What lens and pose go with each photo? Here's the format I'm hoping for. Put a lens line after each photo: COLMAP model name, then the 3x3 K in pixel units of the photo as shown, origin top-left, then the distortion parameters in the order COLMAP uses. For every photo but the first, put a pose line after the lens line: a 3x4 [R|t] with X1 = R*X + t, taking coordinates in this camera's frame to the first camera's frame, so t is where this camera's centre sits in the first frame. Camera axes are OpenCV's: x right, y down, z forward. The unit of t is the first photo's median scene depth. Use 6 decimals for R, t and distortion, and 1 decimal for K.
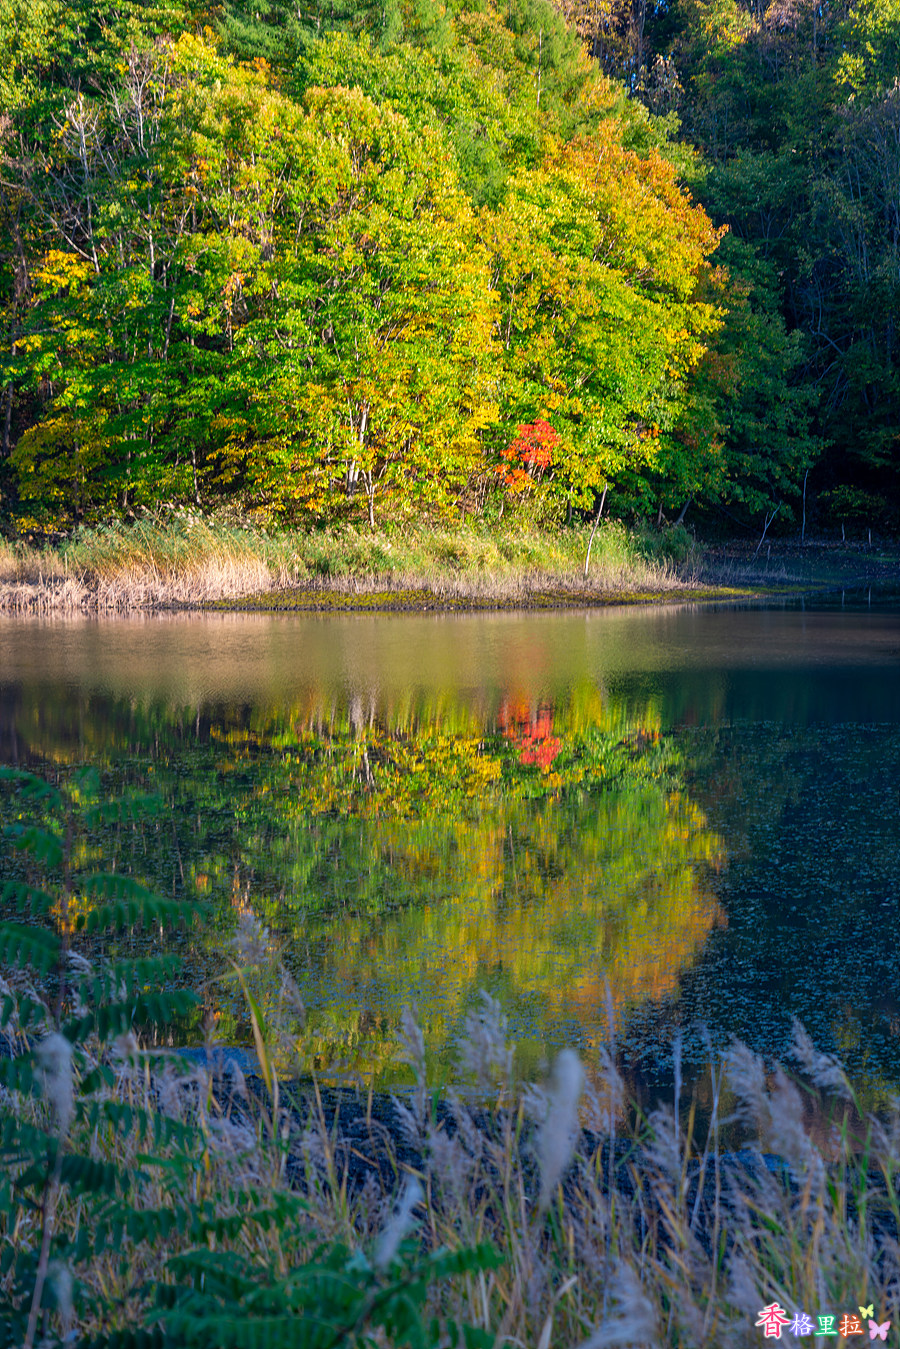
lens RADIAL K [[2657.4, 0, 444.2], [0, 2657.4, 675.6], [0, 0, 1]] dist [-0.024574, 0.000000]
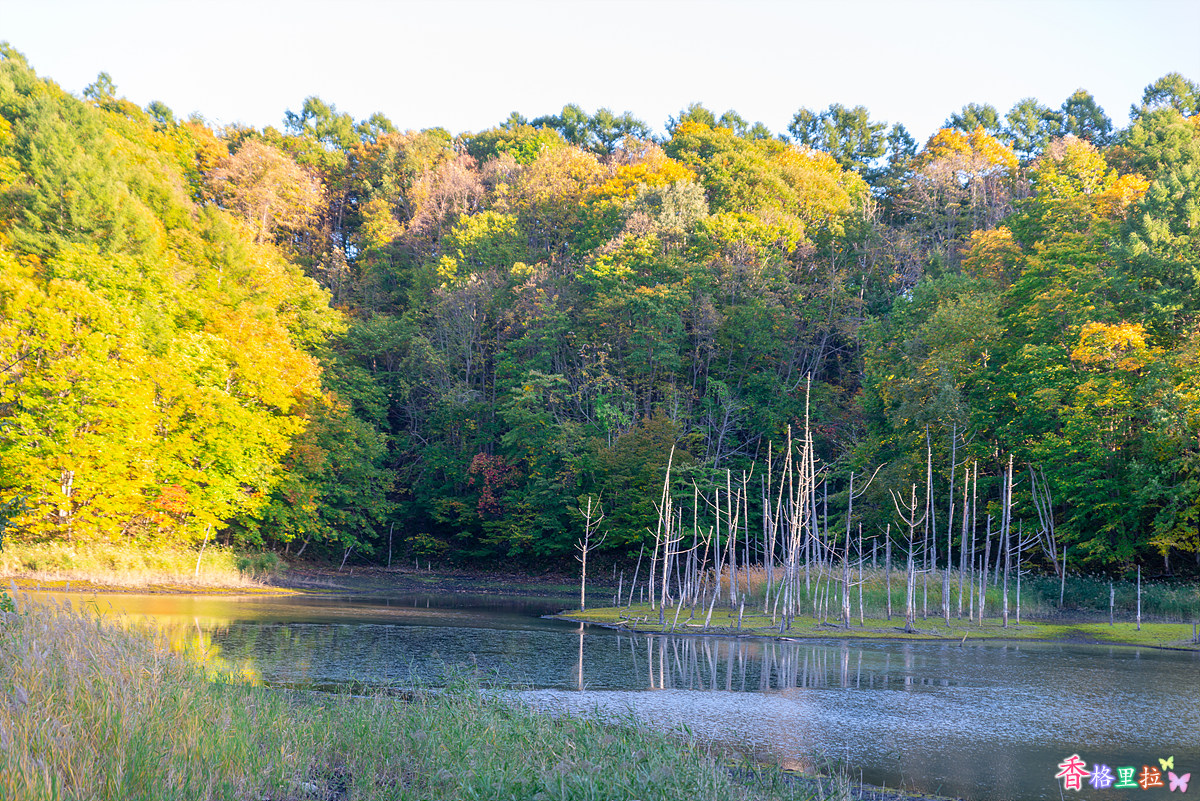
lens RADIAL K [[2273.4, 0, 589.6], [0, 2273.4, 407.4], [0, 0, 1]] dist [-0.014110, 0.000000]
pose [[0.992560, 0.047039, 0.112304, 0.129102], [-0.032287, 0.991022, -0.129744, 0.032630], [-0.117399, 0.125152, 0.985167, -0.439711]]
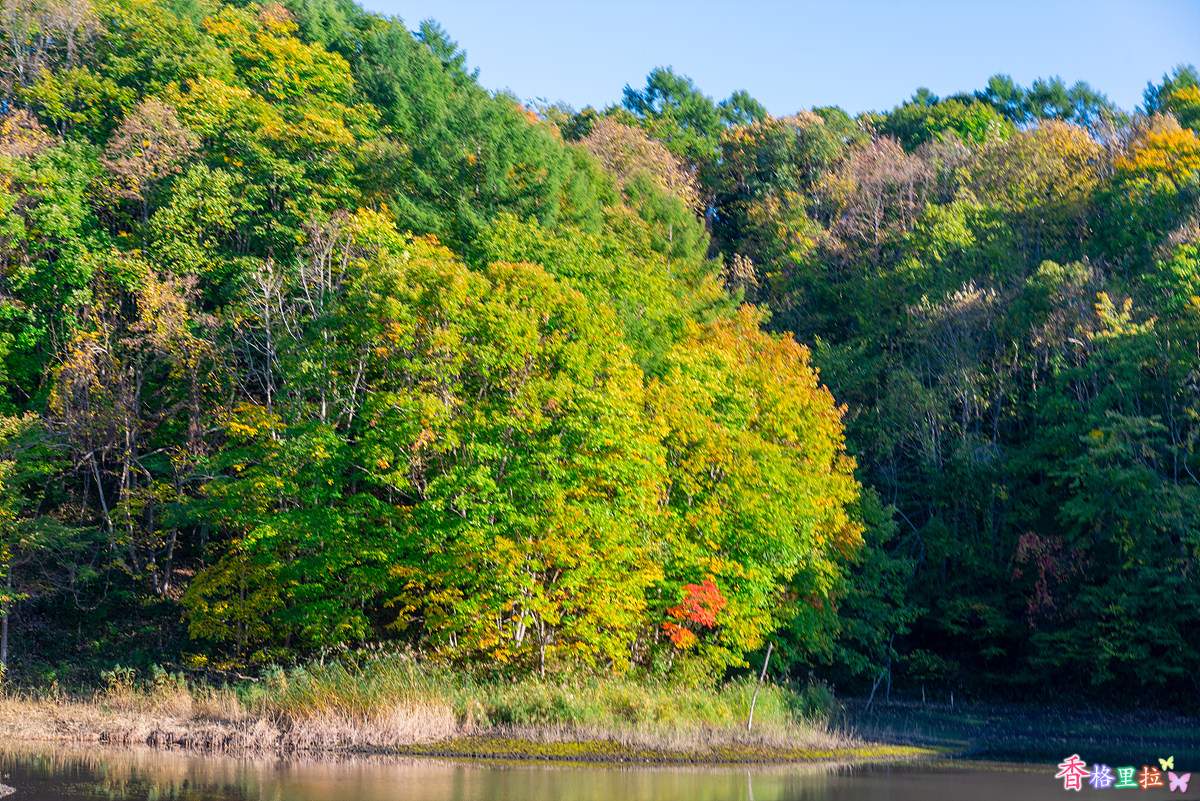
lens RADIAL K [[2363.8, 0, 580.6], [0, 2363.8, 387.3], [0, 0, 1]] dist [-0.024574, 0.000000]
pose [[0.996538, 0.042468, 0.071471, -0.082096], [-0.029312, 0.983961, -0.175960, -0.005378], [-0.077797, 0.173256, 0.981799, 0.071088]]
